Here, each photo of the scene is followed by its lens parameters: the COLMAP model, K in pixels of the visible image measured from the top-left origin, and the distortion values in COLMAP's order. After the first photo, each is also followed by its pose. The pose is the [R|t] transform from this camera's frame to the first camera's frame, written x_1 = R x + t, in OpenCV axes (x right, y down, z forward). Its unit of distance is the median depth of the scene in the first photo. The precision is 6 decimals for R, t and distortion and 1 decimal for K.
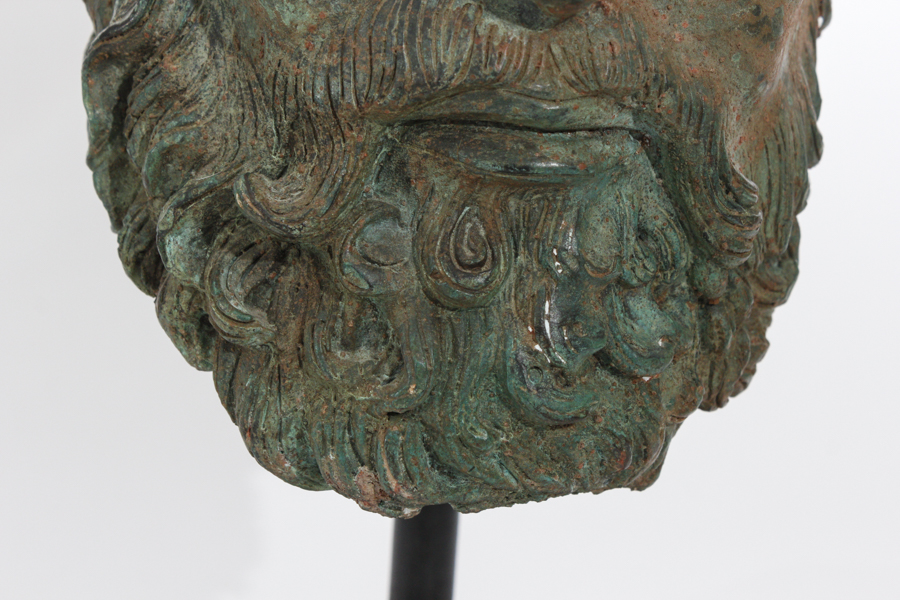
lens RADIAL K [[2105.2, 0, 450.9], [0, 2105.2, 299.6], [0, 0, 1]] dist [-0.023067, 0.000000]
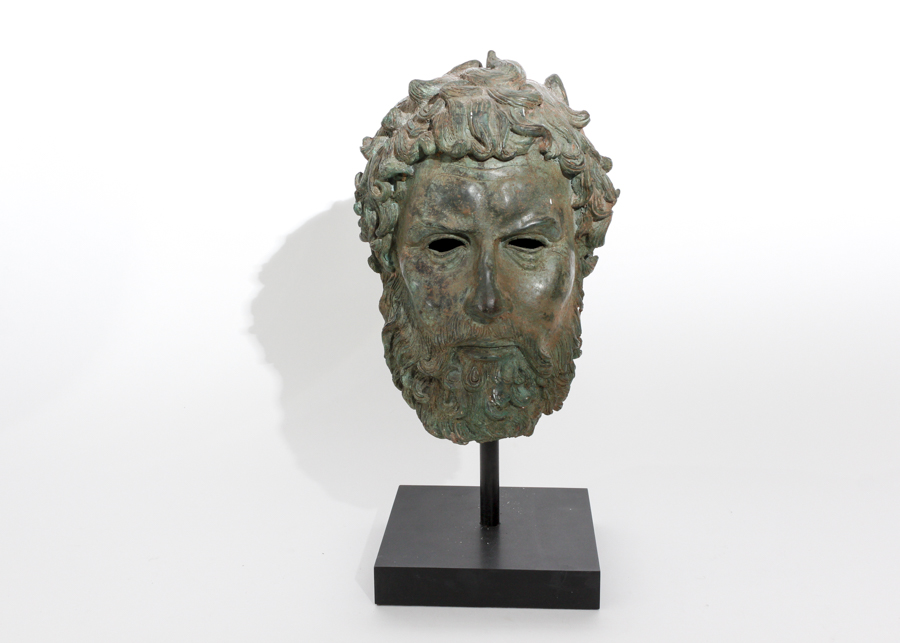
lens RADIAL K [[1059.4, 0, 449.4], [0, 1059.4, 320.8], [0, 0, 1]] dist [0.032107, 0.000000]
pose [[0.986404, -0.049476, -0.156717, 0.280539], [0.043384, 0.998173, -0.042056, -0.048160], [0.158511, 0.034685, 0.986748, -1.003980]]
